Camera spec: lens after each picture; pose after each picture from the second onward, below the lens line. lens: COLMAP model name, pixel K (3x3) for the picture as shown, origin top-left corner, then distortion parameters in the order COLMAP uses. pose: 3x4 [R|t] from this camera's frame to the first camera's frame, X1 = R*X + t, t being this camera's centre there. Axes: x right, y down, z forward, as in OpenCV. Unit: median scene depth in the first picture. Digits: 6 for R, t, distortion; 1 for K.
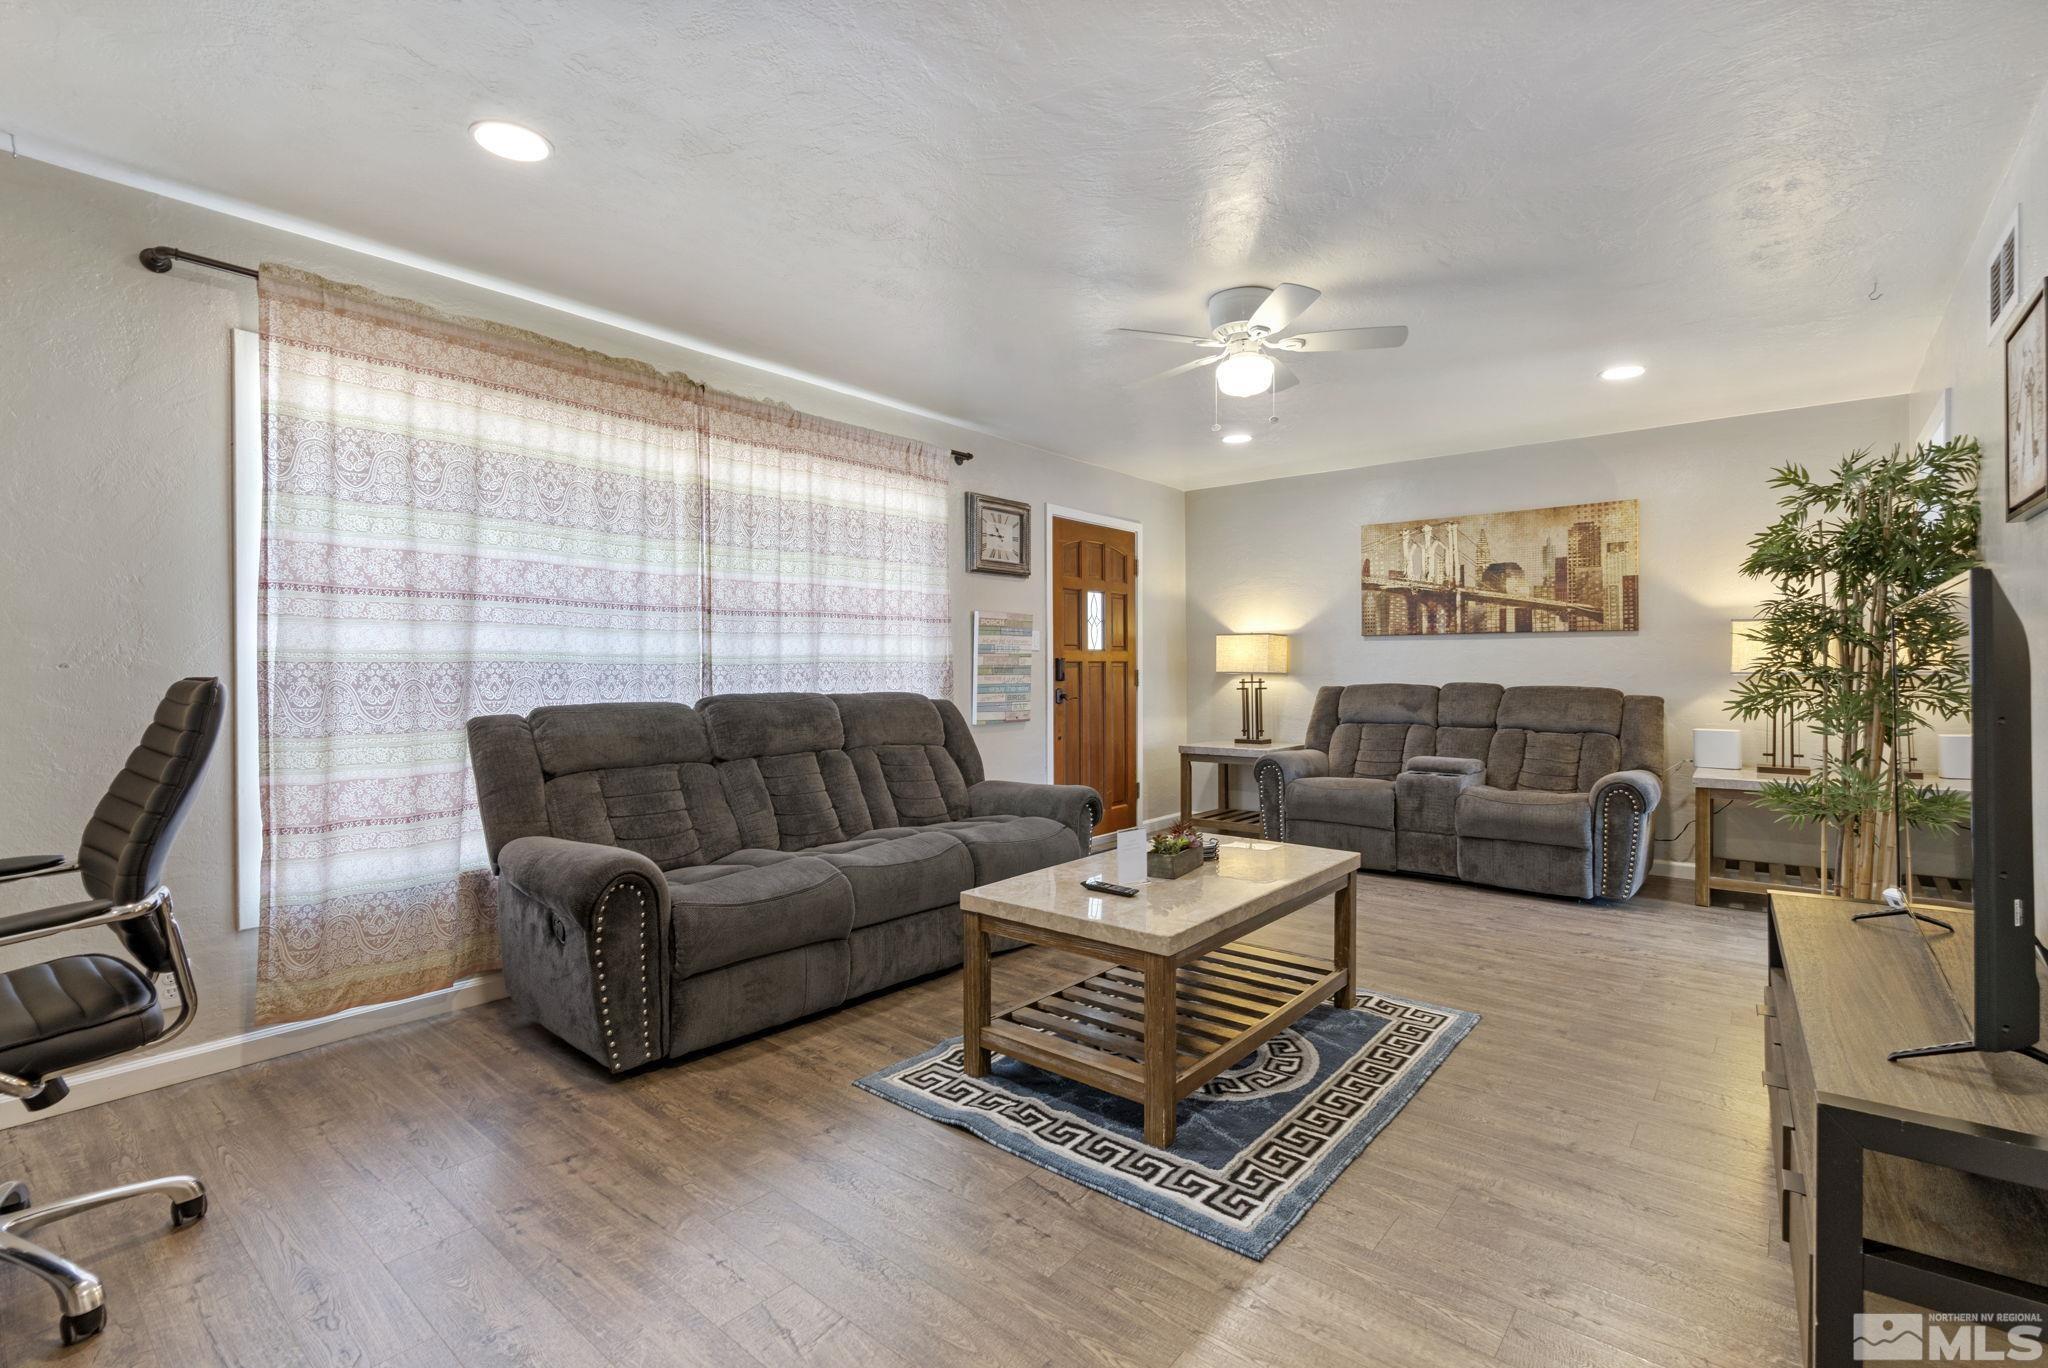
lens RADIAL K [[935.1, 0, 1026.7], [0, 935.1, 671.3], [0, 0, 1]] dist [-0.012516, 0.005190]
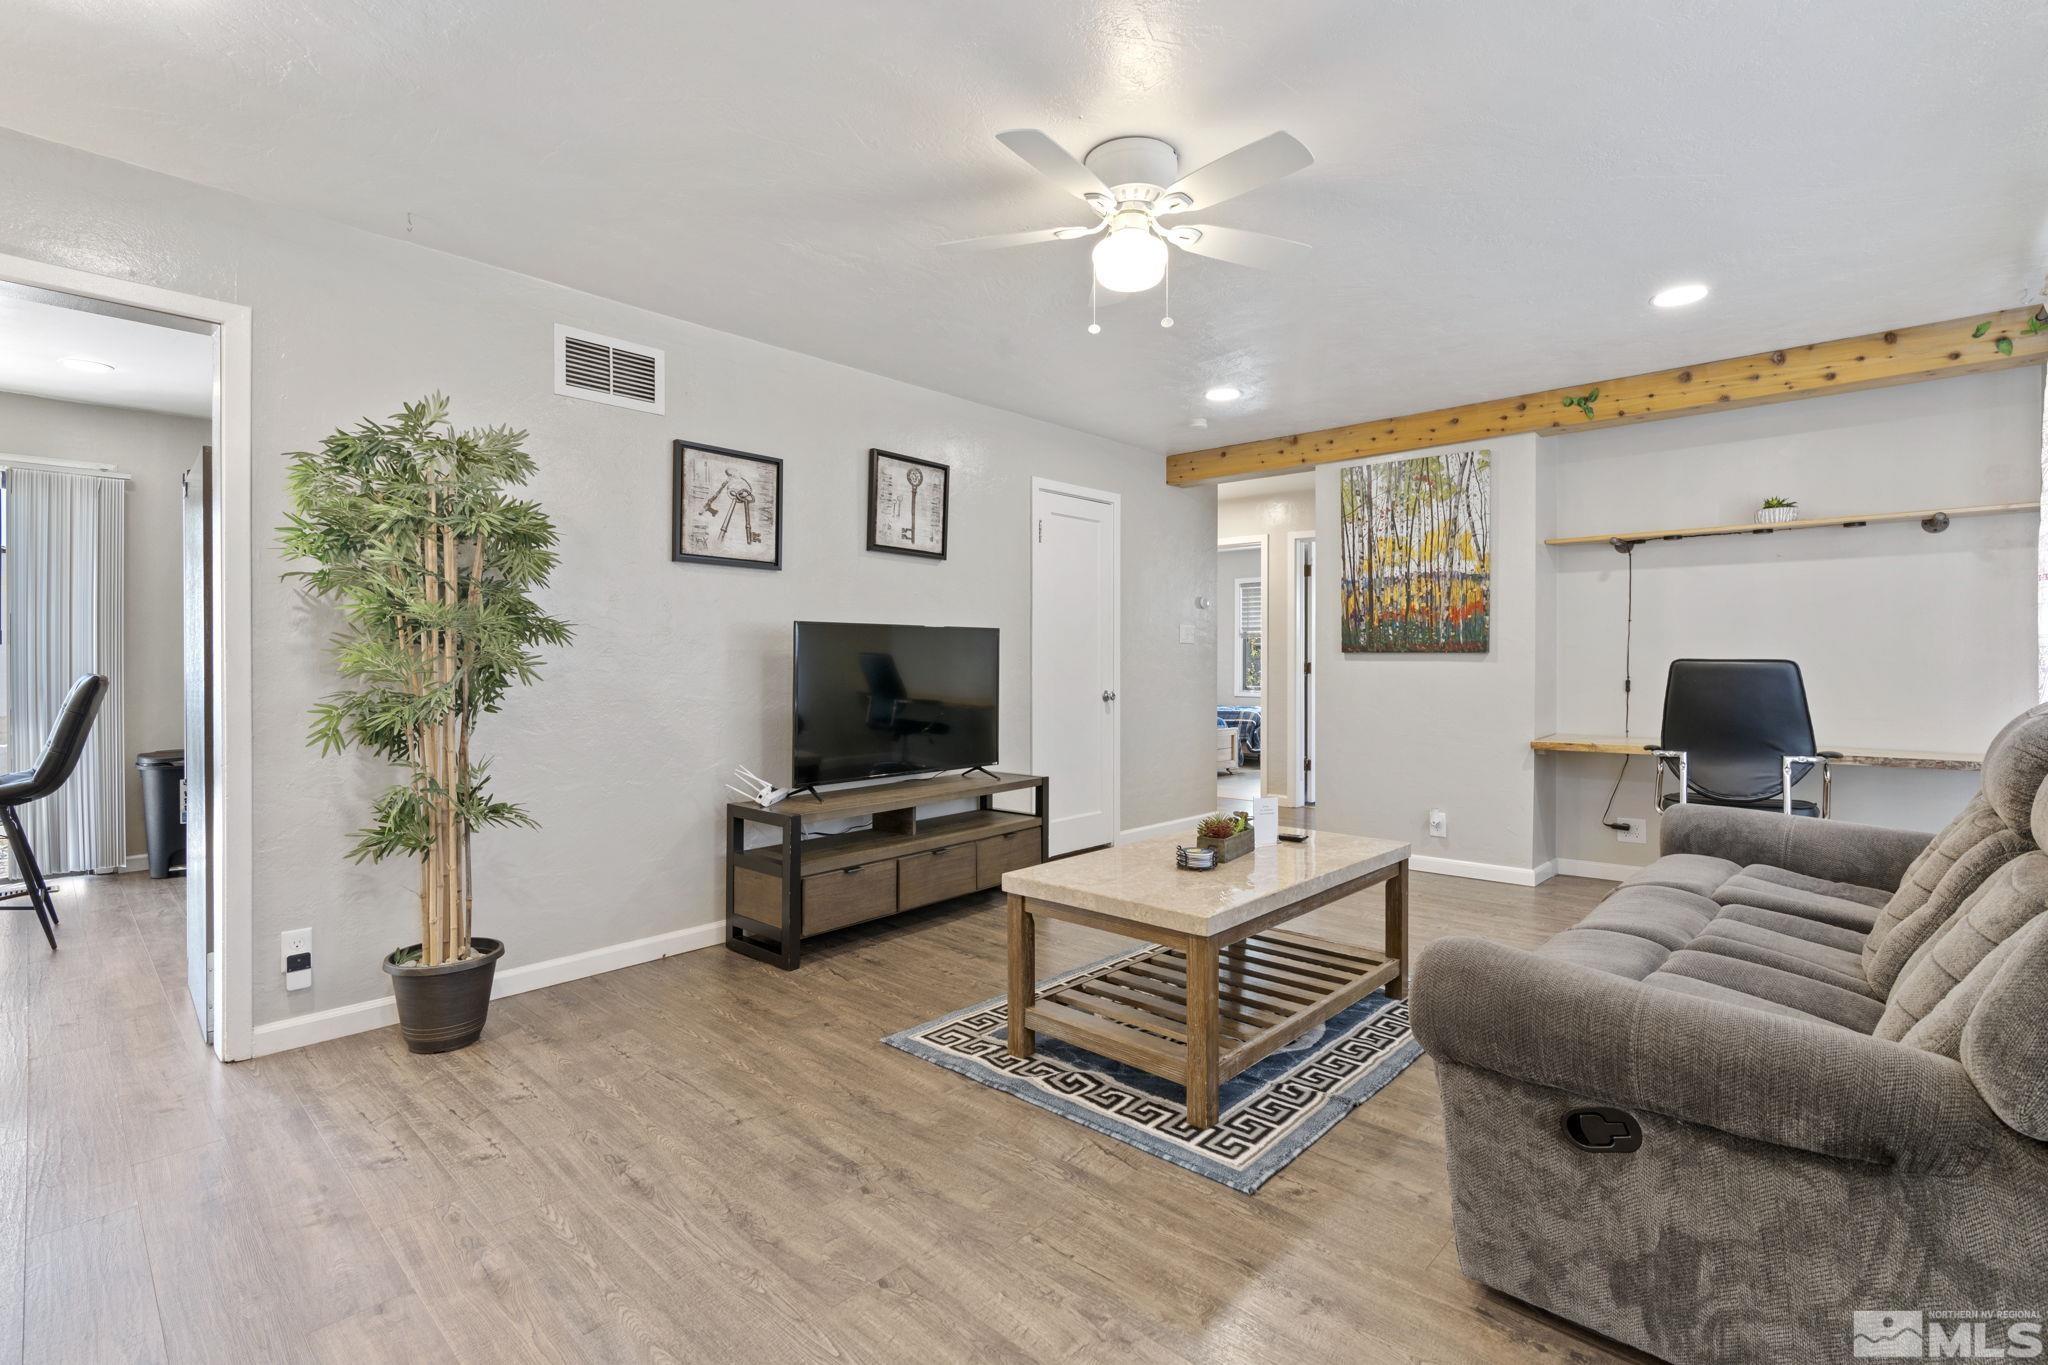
lens RADIAL K [[935.1, 0, 1026.7], [0, 935.1, 669.8], [0, 0, 1]] dist [-0.012516, 0.005190]
pose [[-0.998530, 0.001897, 0.054172, 0.179838], [0.002527, 0.999930, 0.011561, 0.001419], [-0.054147, 0.011681, -0.998465, 1.129240]]
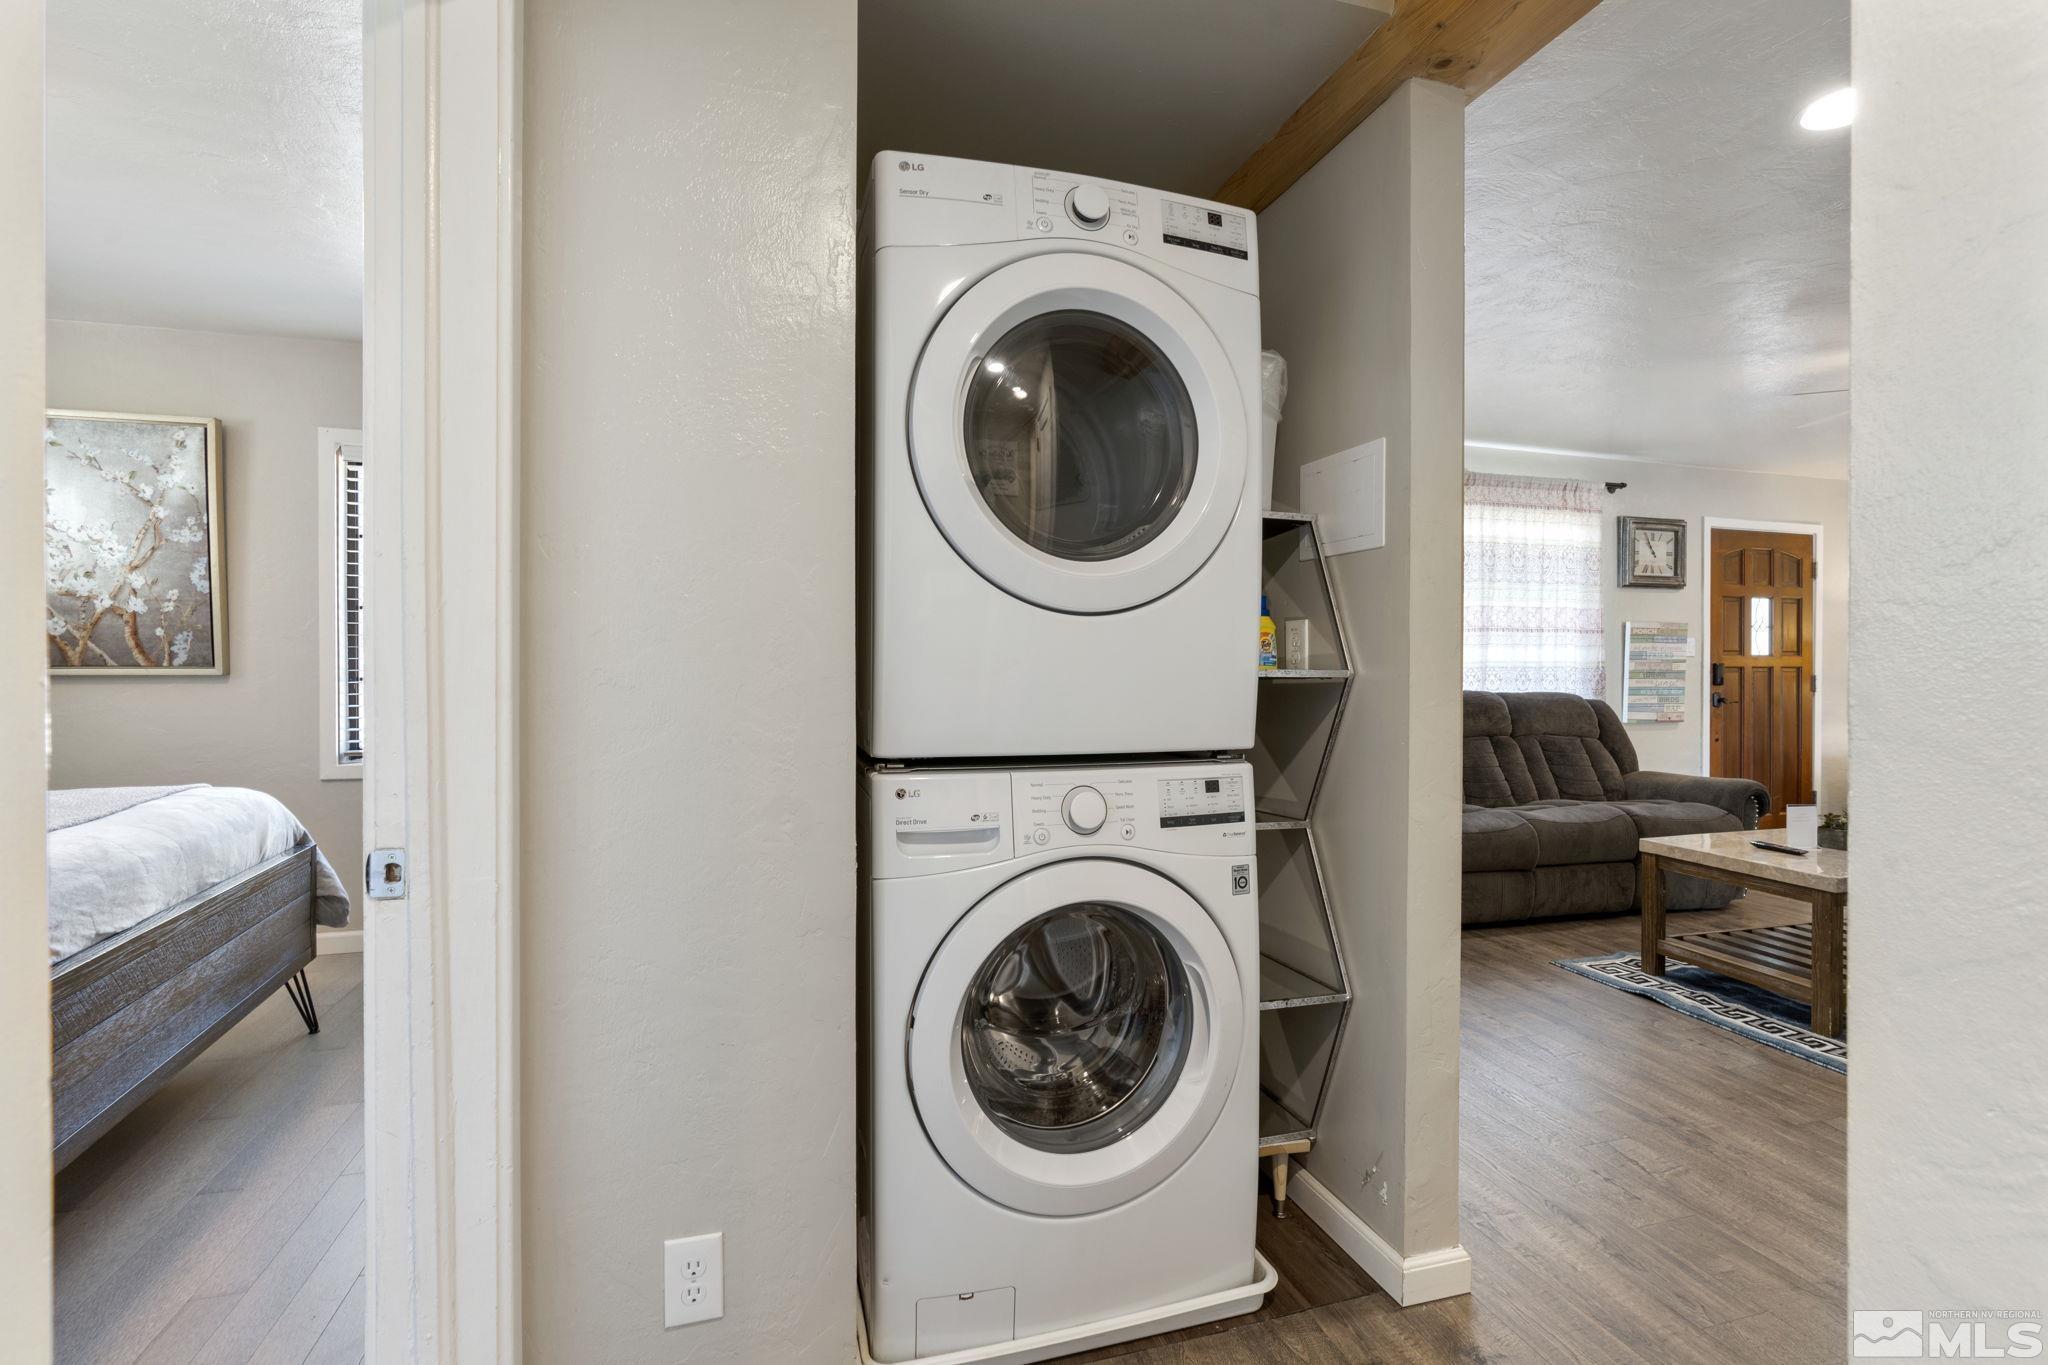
lens RADIAL K [[925.5, 0, 1038.2], [0, 925.5, 672.7], [0, 0, 1]] dist [-0.001817, 0.000985]
pose [[0.834077, 0.008853, -0.551577, -0.031236], [-0.007983, 0.999960, 0.003977, -0.002033], [0.551590, 0.001086, 0.834114, -0.315137]]
